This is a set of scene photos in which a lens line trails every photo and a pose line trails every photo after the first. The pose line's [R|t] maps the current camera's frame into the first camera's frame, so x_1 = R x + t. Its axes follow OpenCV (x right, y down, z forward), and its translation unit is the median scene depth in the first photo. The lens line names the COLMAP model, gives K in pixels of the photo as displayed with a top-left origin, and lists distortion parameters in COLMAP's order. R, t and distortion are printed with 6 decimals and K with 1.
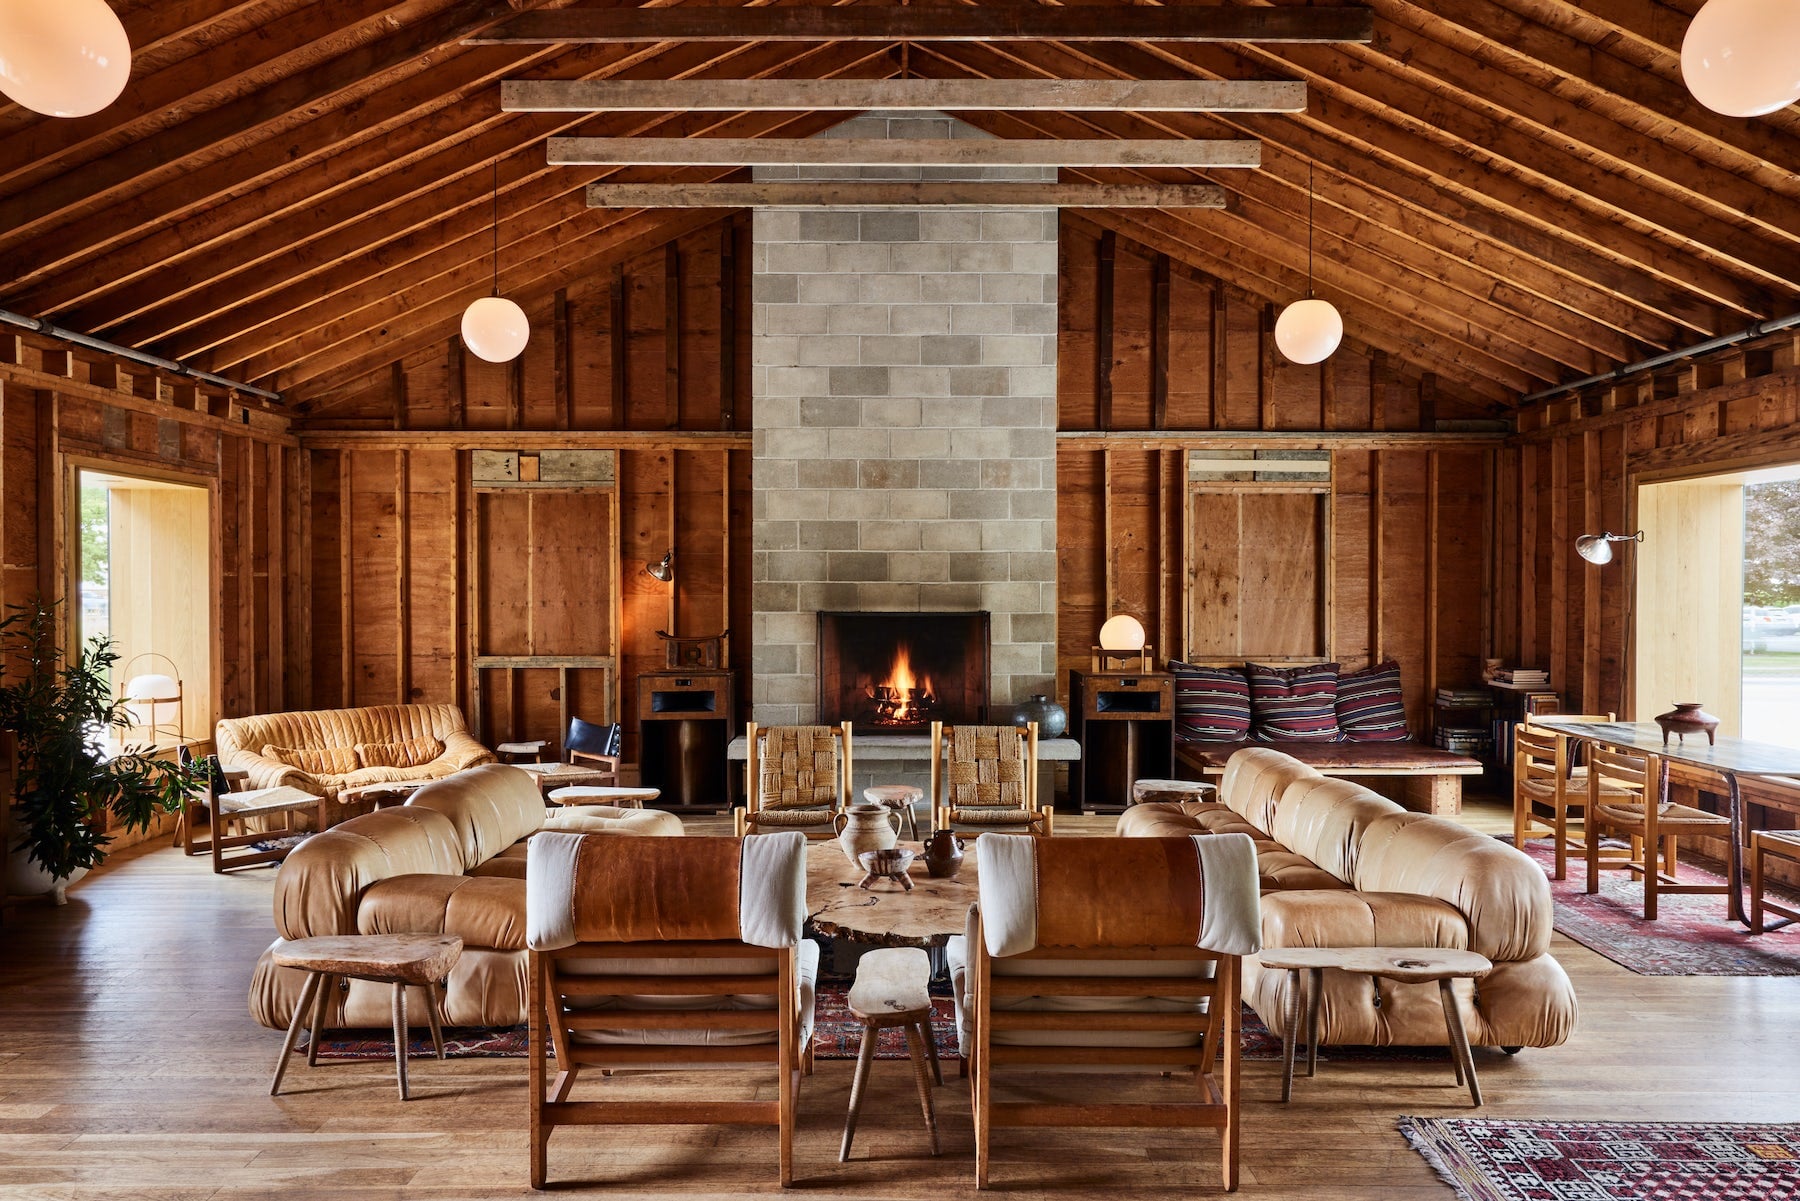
lens RADIAL K [[1253.7, 0, 883.6], [0, 1253.7, 622.1], [0, 0, 1]] dist [0.000697, -0.004892]
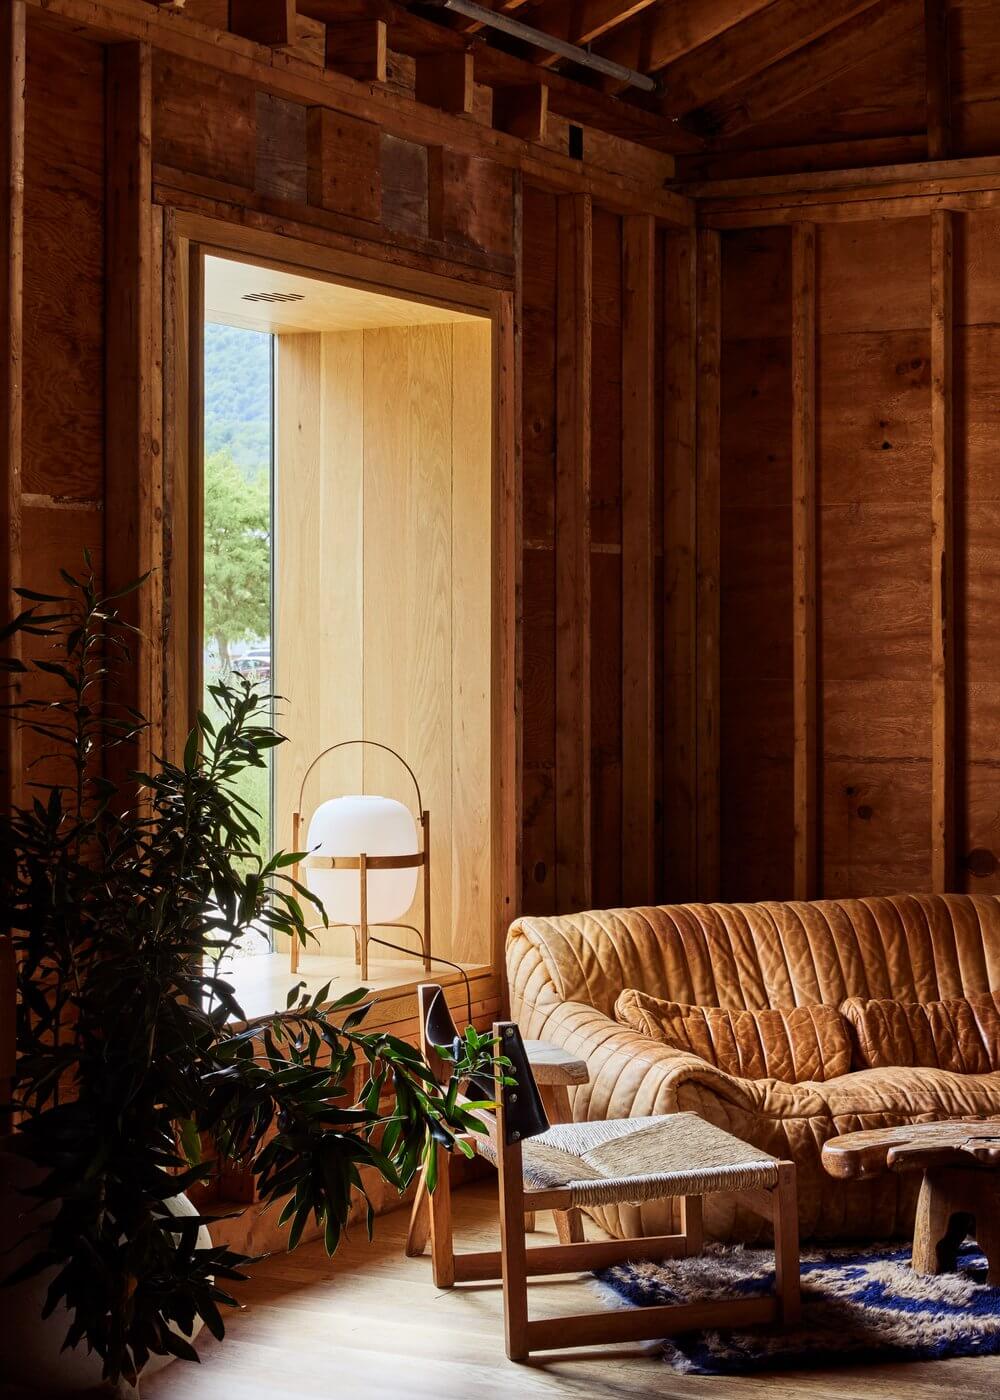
lens RADIAL K [[2573.3, 0, 500.0], [0, 2573.3, 700.0], [0, 0, 1]] dist [-0.020994, 0.011938]
pose [[0.886918, 0.002268, -0.461922, -0.161736], [-0.007326, 0.999931, -0.009158, 0.017732], [0.461870, 0.011506, 0.886873, 0.284440]]
